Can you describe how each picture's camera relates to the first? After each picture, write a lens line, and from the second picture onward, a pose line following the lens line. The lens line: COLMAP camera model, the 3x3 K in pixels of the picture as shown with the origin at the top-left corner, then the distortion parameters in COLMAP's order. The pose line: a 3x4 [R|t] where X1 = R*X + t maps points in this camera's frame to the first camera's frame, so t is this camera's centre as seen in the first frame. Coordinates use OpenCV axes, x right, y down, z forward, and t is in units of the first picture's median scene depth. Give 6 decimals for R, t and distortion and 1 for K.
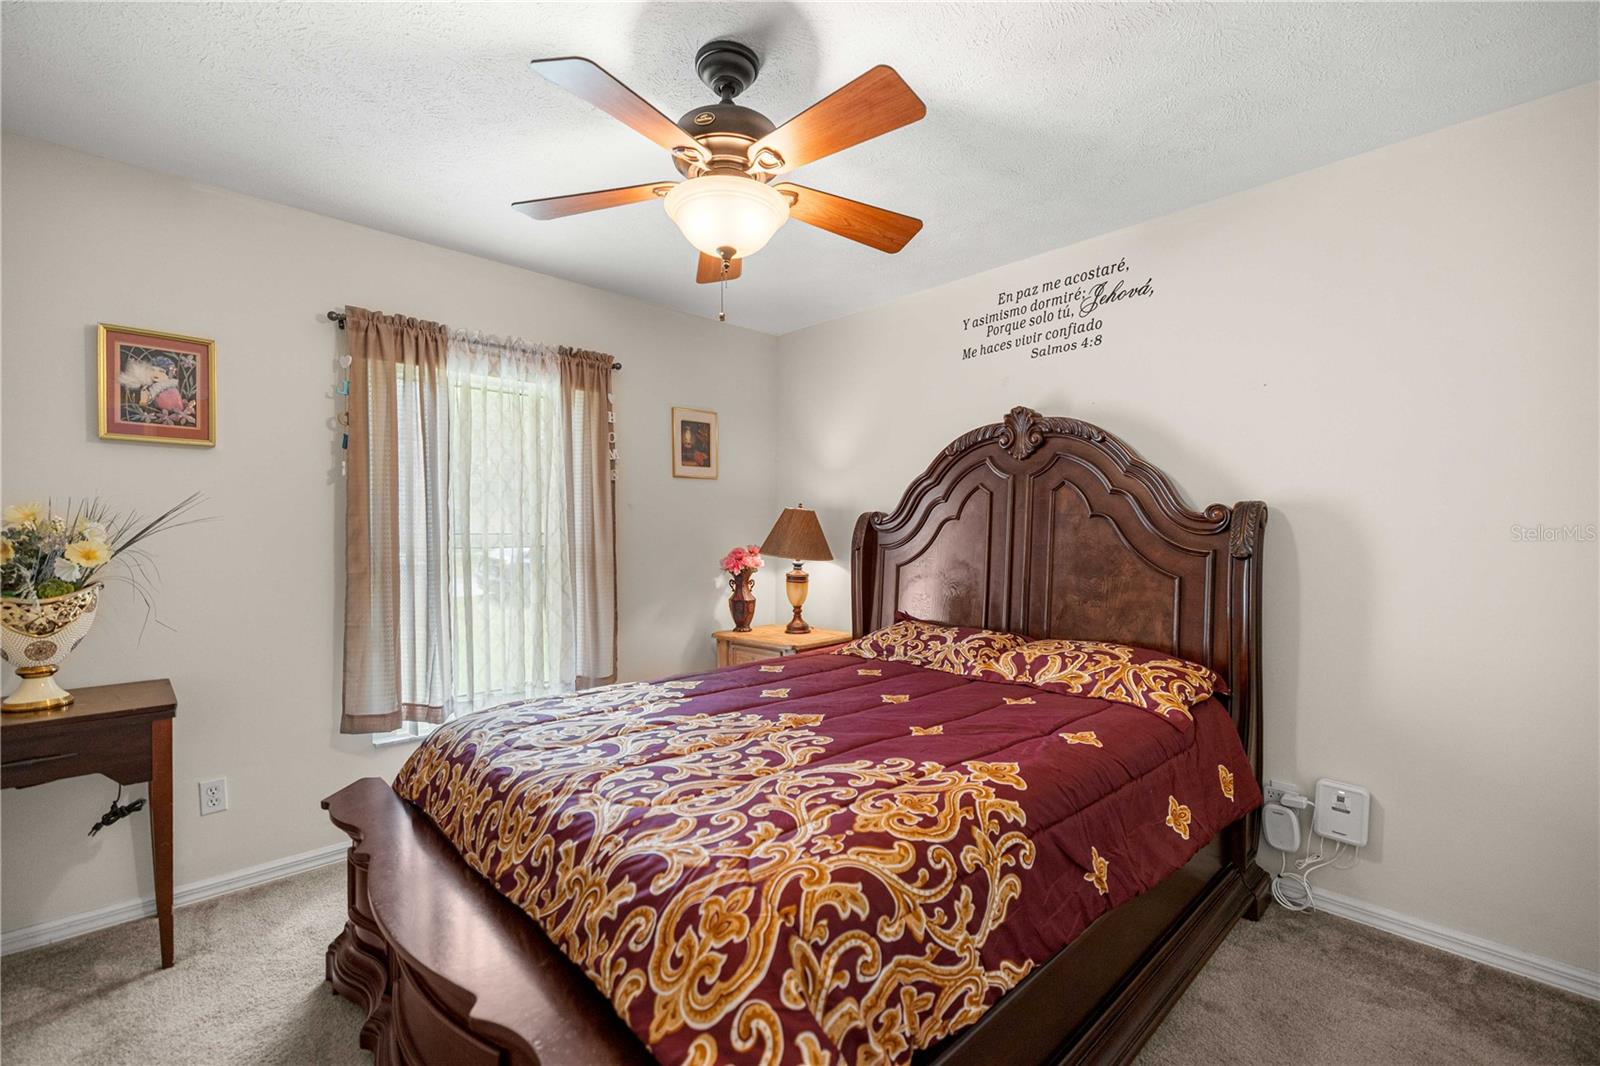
lens RADIAL K [[673.1, 0, 797.4], [0, 673.1, 522.9], [0, 0, 1]] dist [-0.000284, 0.000323]
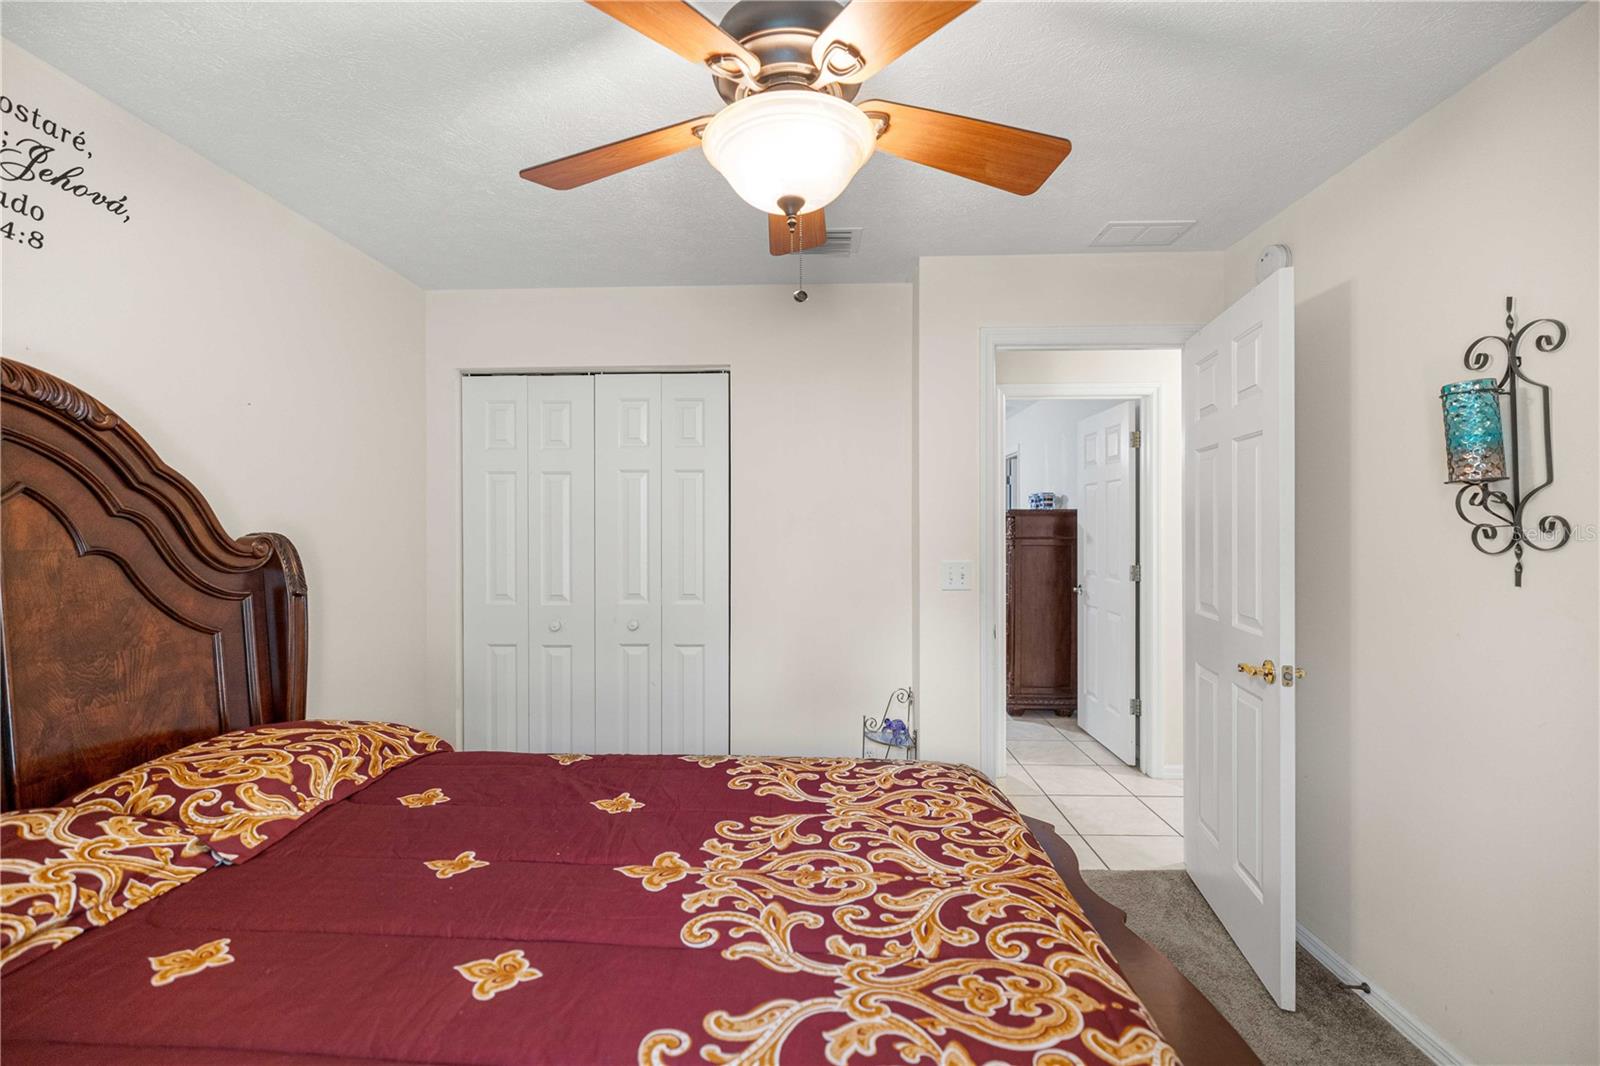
lens RADIAL K [[673.1, 0, 797.4], [0, 673.1, 522.9], [0, 0, 1]] dist [-0.000284, 0.000323]
pose [[-0.674729, -0.001940, 0.738063, -0.650934], [0.000356, 0.999996, 0.002954, -0.063402], [-0.738066, 0.002256, -0.674725, 1.513670]]
